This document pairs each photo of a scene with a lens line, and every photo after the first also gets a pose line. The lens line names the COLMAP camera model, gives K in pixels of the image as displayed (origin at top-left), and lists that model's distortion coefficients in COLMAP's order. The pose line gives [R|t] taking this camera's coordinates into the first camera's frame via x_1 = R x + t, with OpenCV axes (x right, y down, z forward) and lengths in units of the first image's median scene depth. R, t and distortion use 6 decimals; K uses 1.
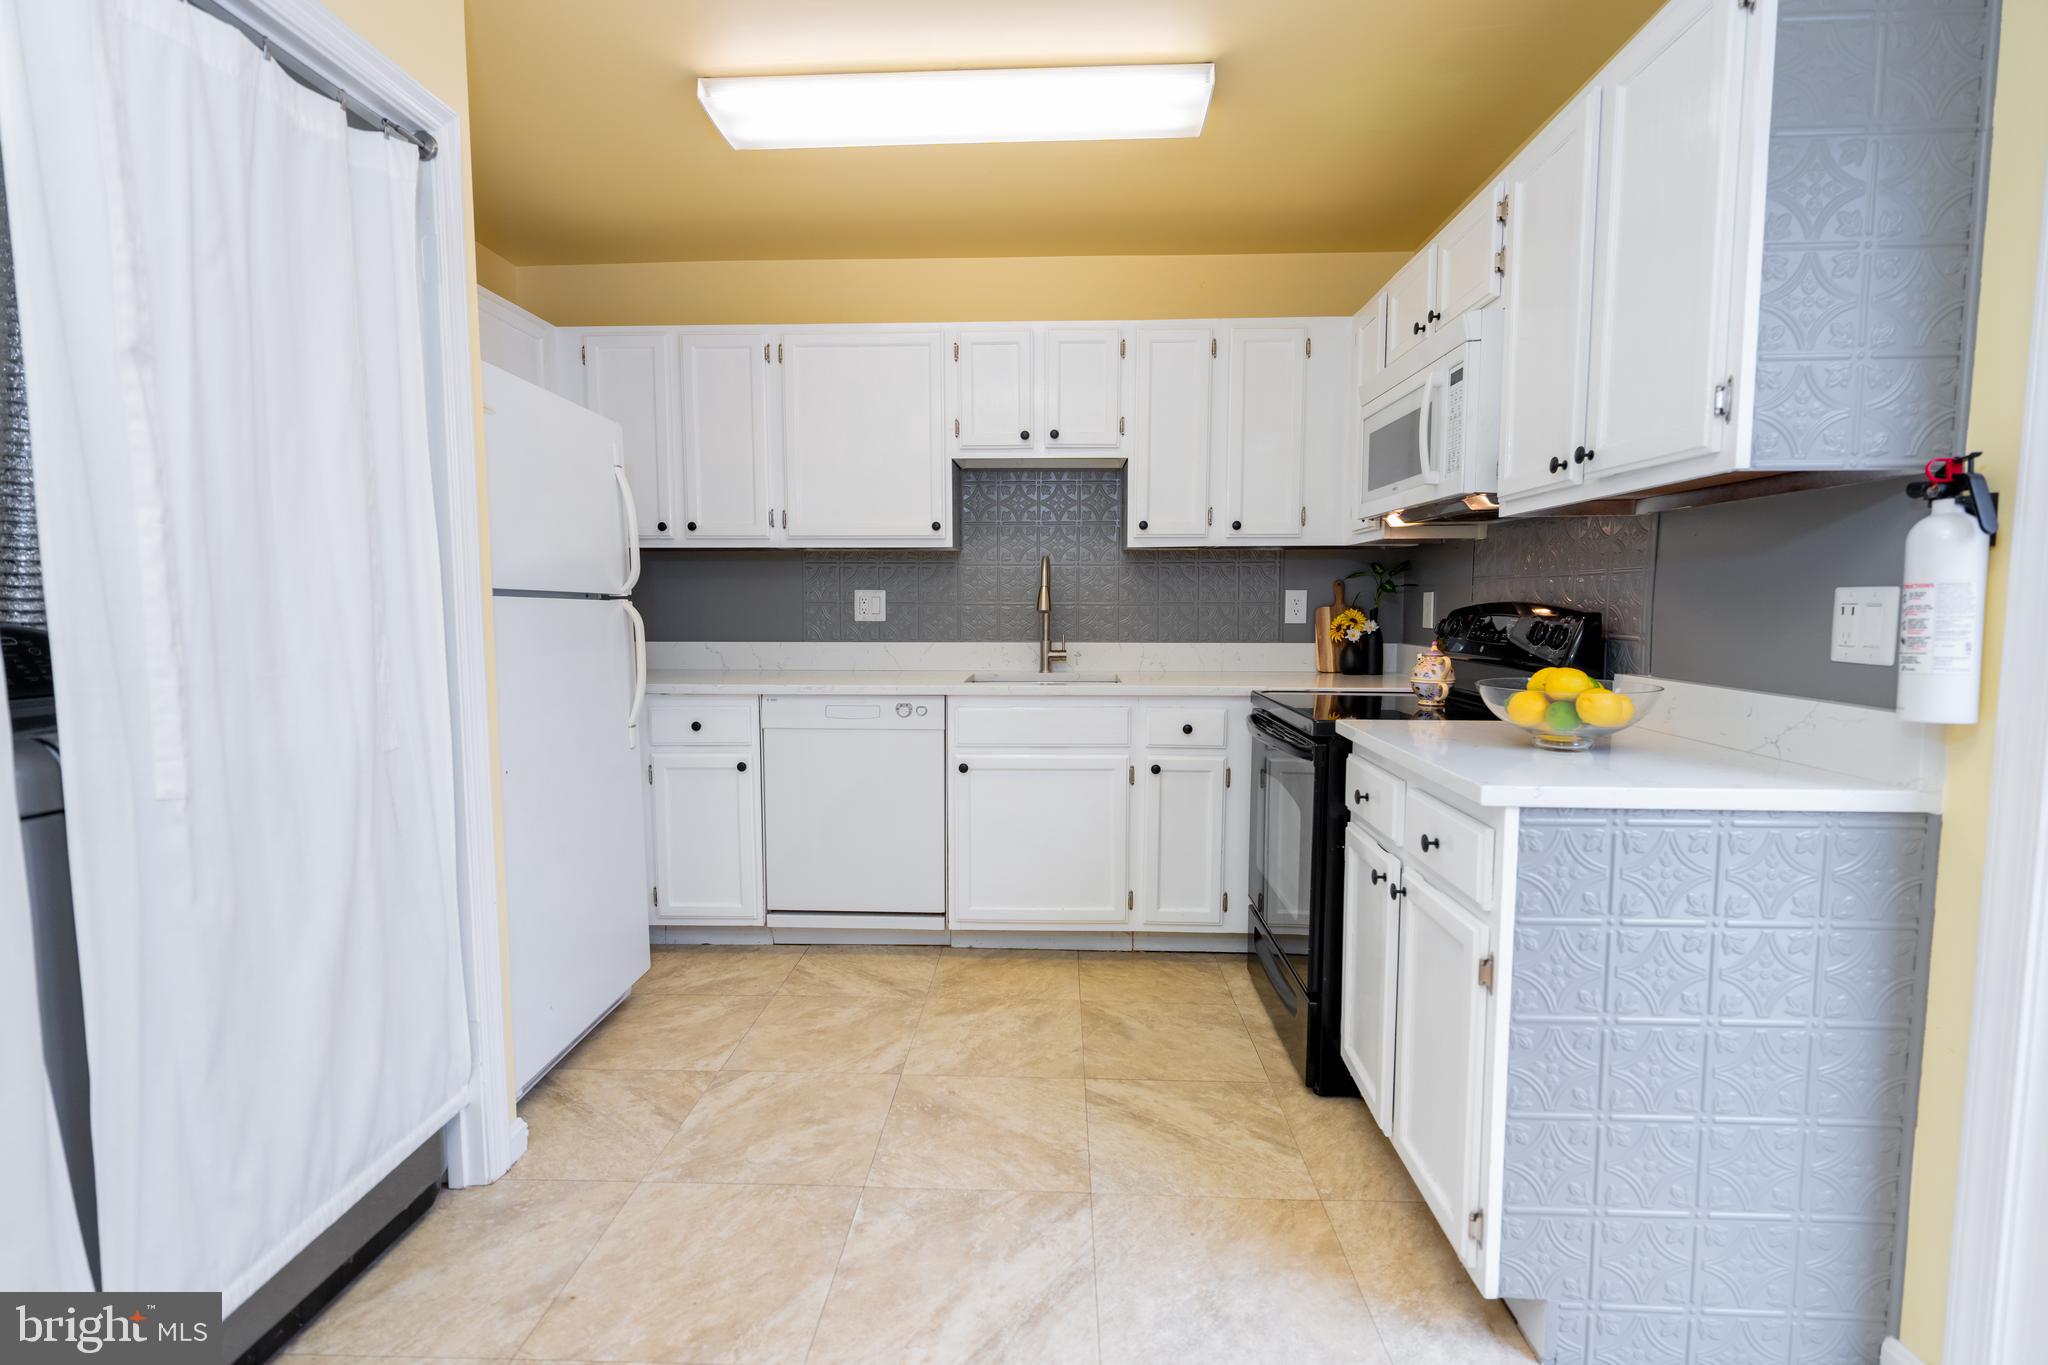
lens RADIAL K [[962.1, 0, 1030.0], [0, 962.1, 680.1], [0, 0, 1]] dist [0.005640, -0.000618]
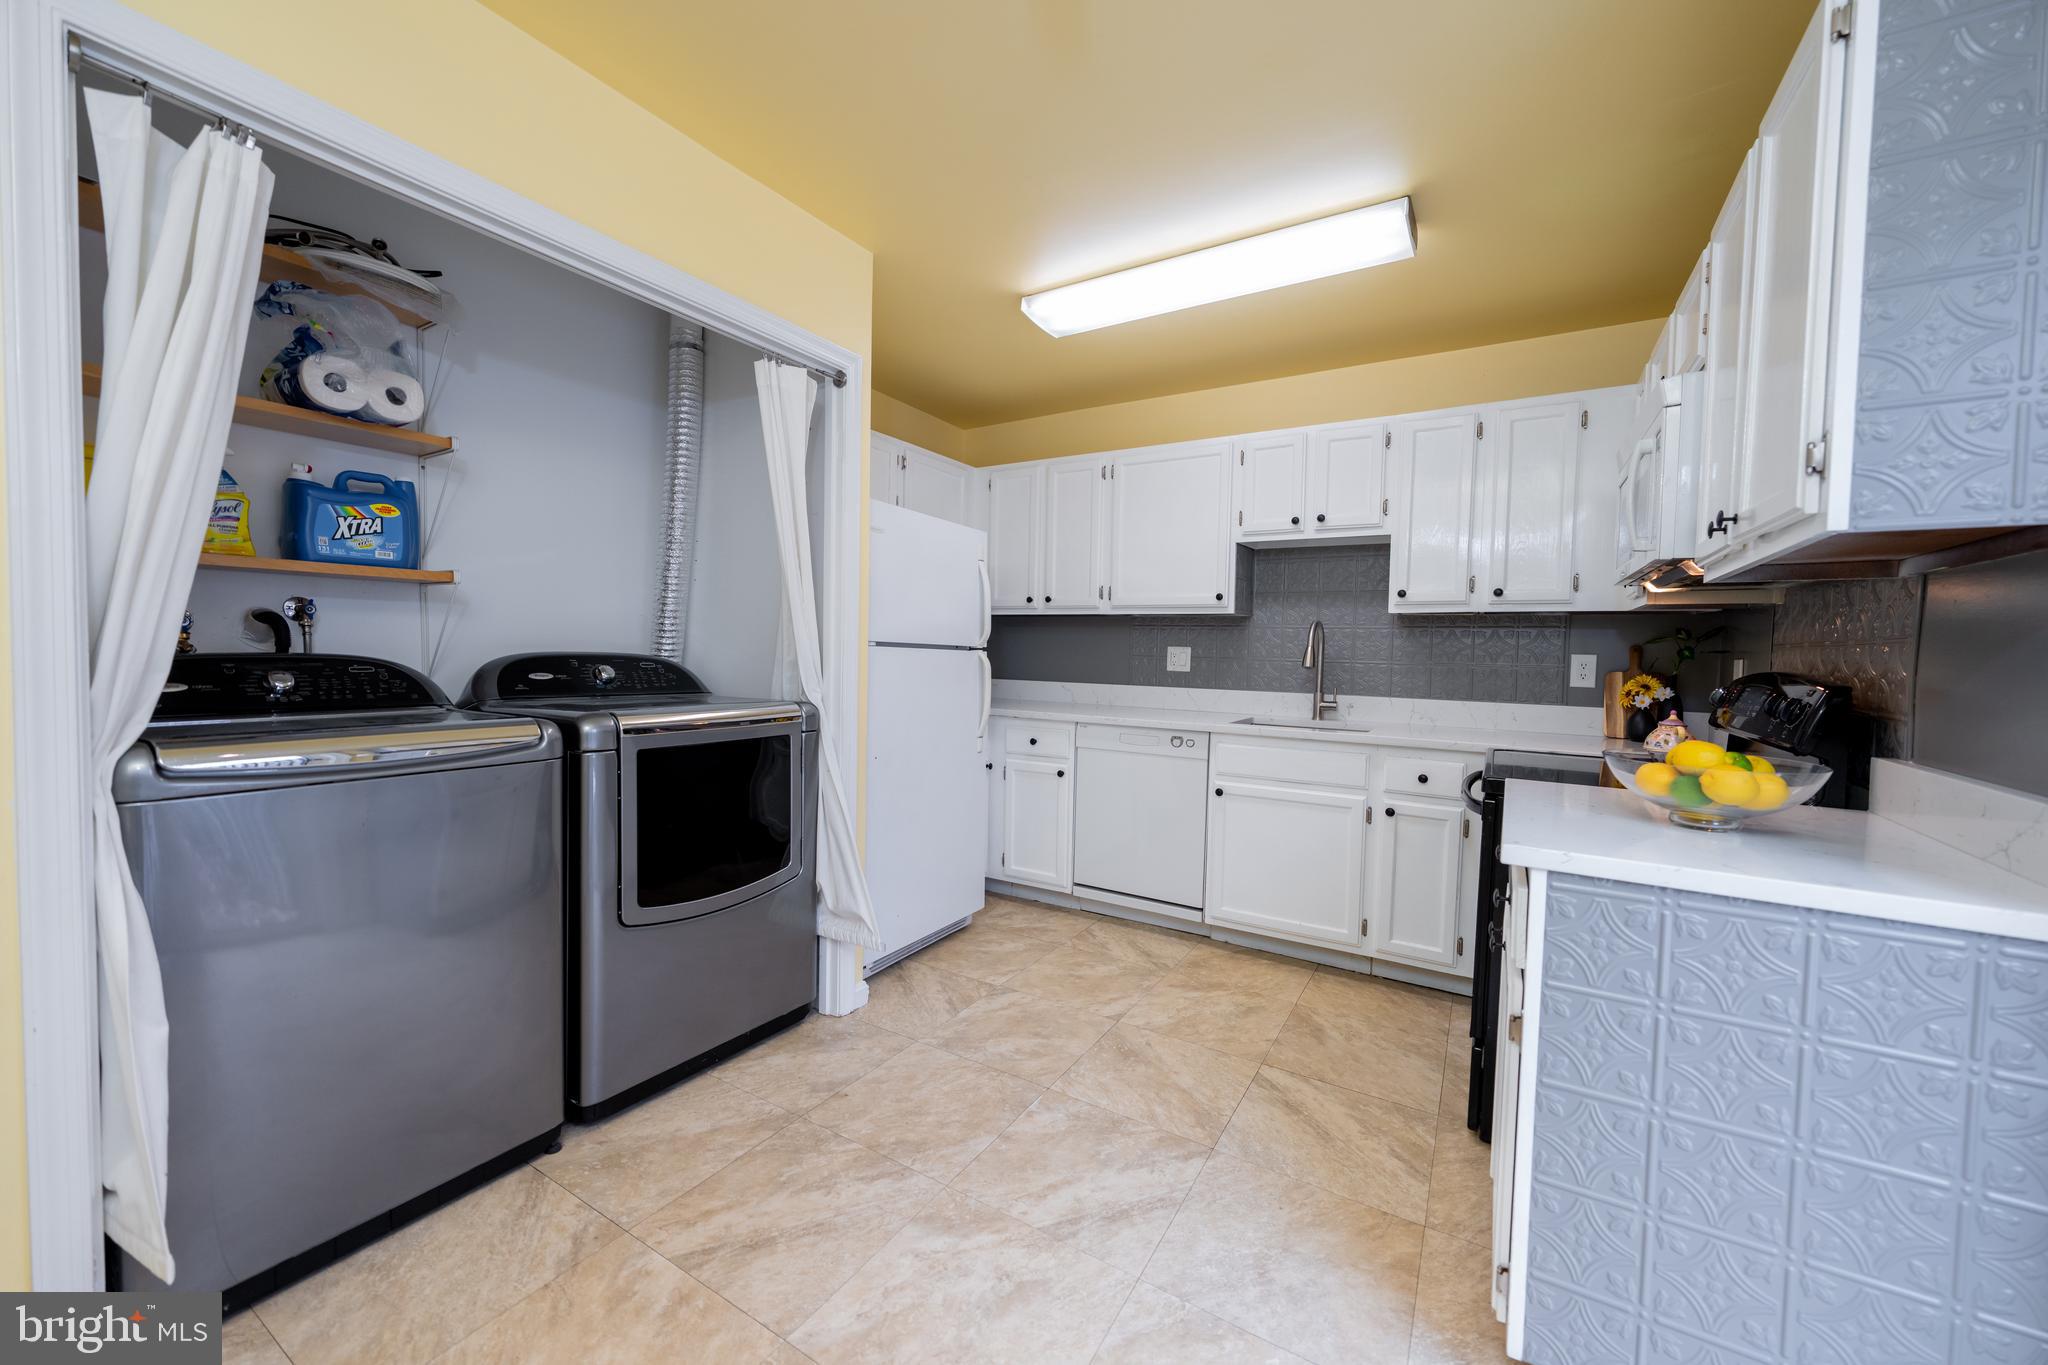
lens RADIAL K [[782.7, 0, 1027.3], [0, 782.7, 679.4], [0, 0, 1]] dist [0.001107, 0.000309]
pose [[0.871968, 0.038563, -0.488041, 0.203821], [-0.063015, 0.997441, -0.033773, -0.003265], [0.485490, 0.060203, 0.872167, -0.001360]]
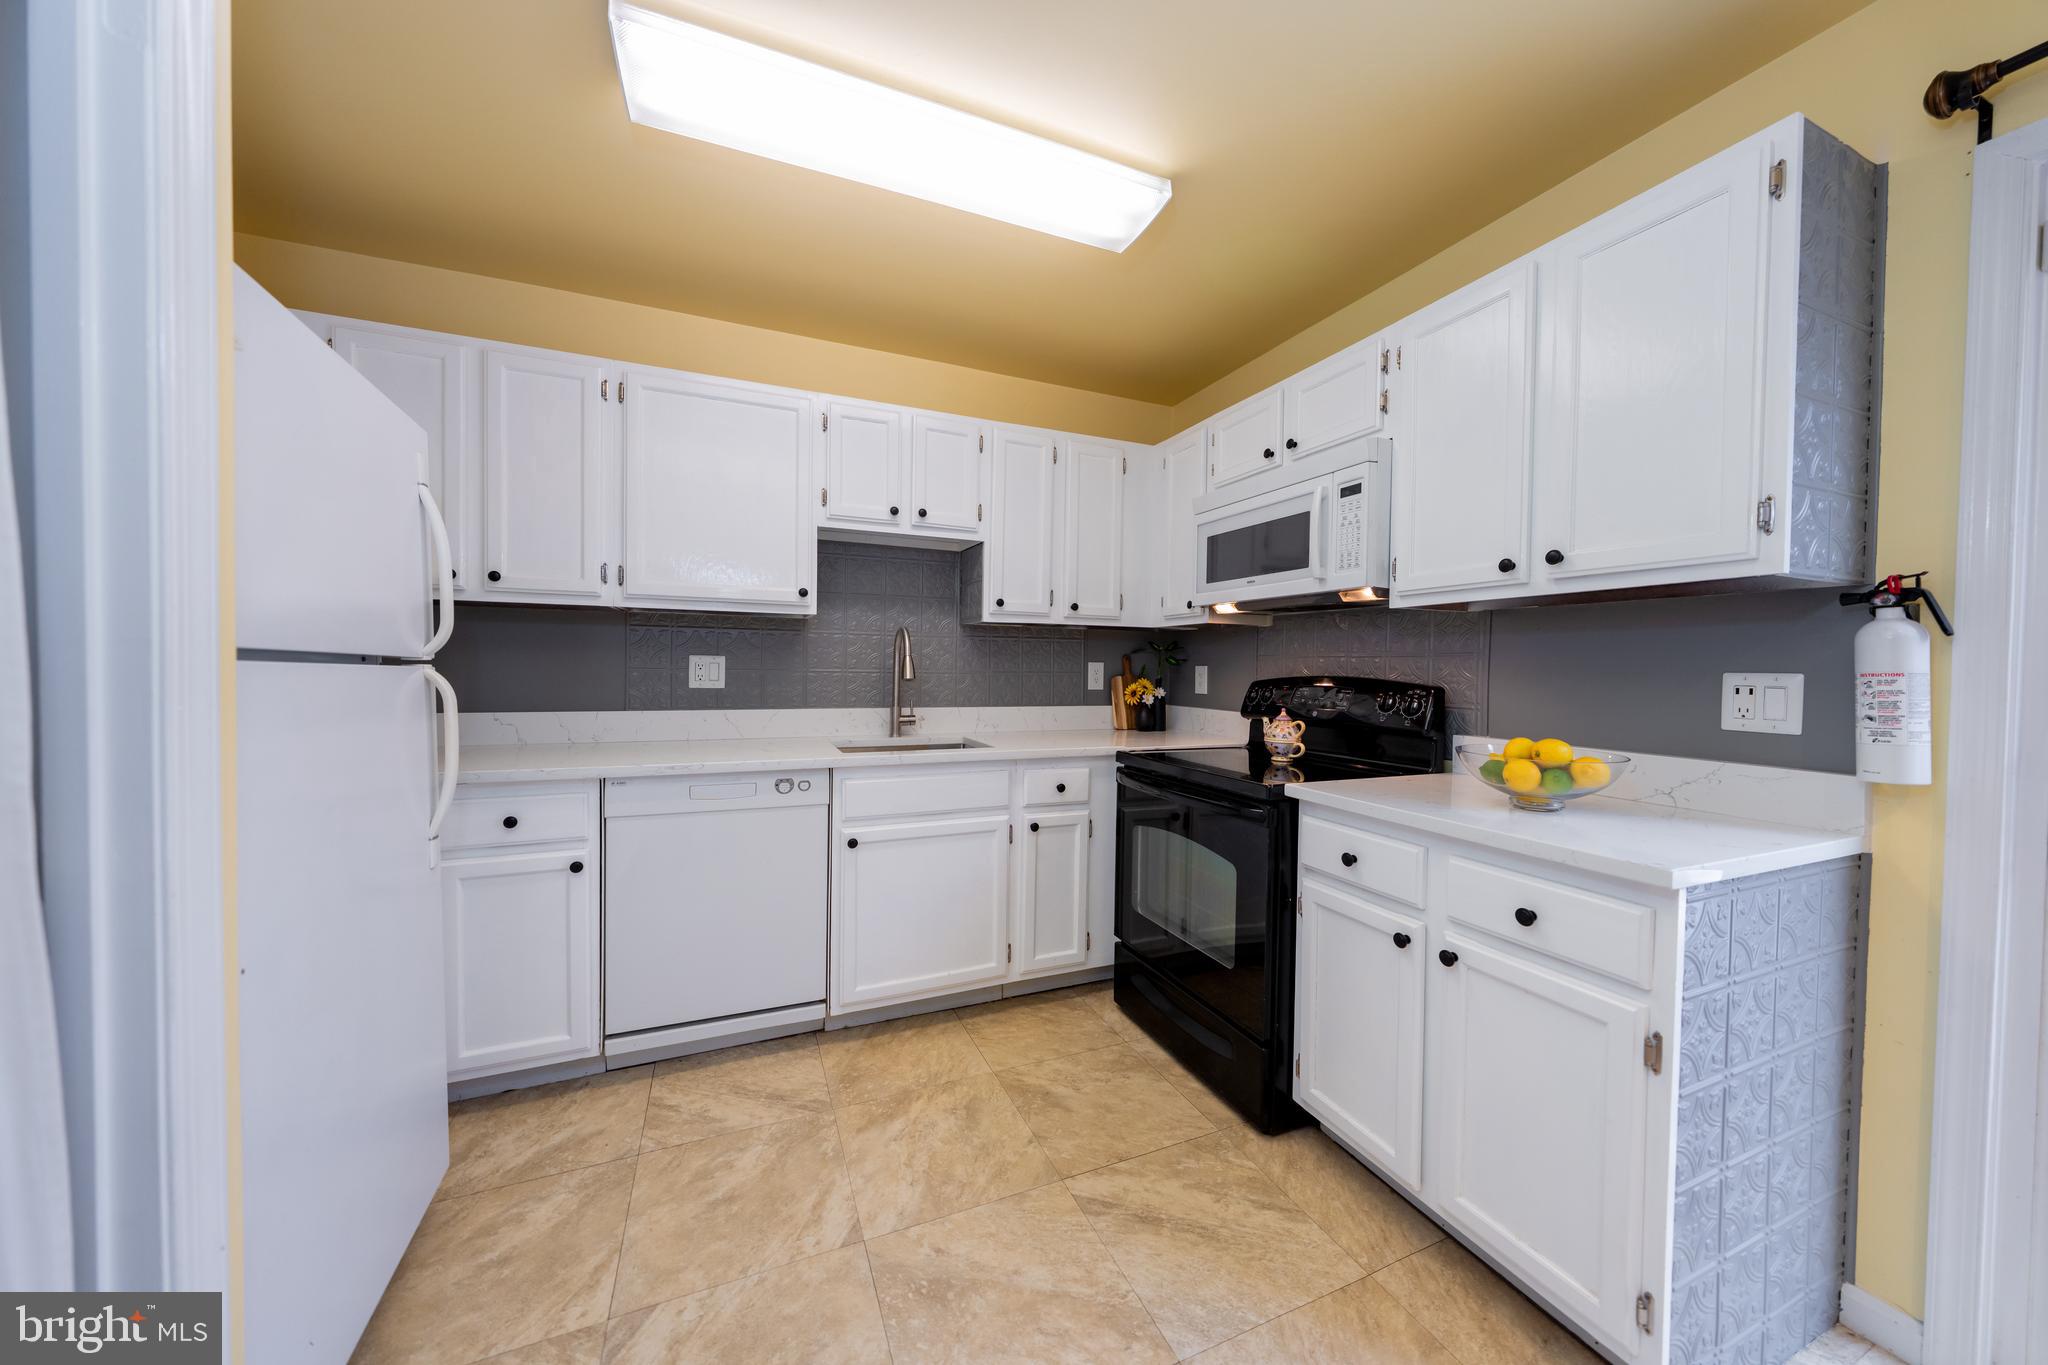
lens RADIAL K [[691.7, 0, 1029.6], [0, 691.7, 679.4], [0, 0, 1]] dist [-0.000823, -0.000203]
pose [[0.903660, 0.004081, 0.428232, -0.209912], [0.022273, 0.998153, -0.056513, -0.029468], [-0.427672, 0.060606, 0.901900, 0.298671]]
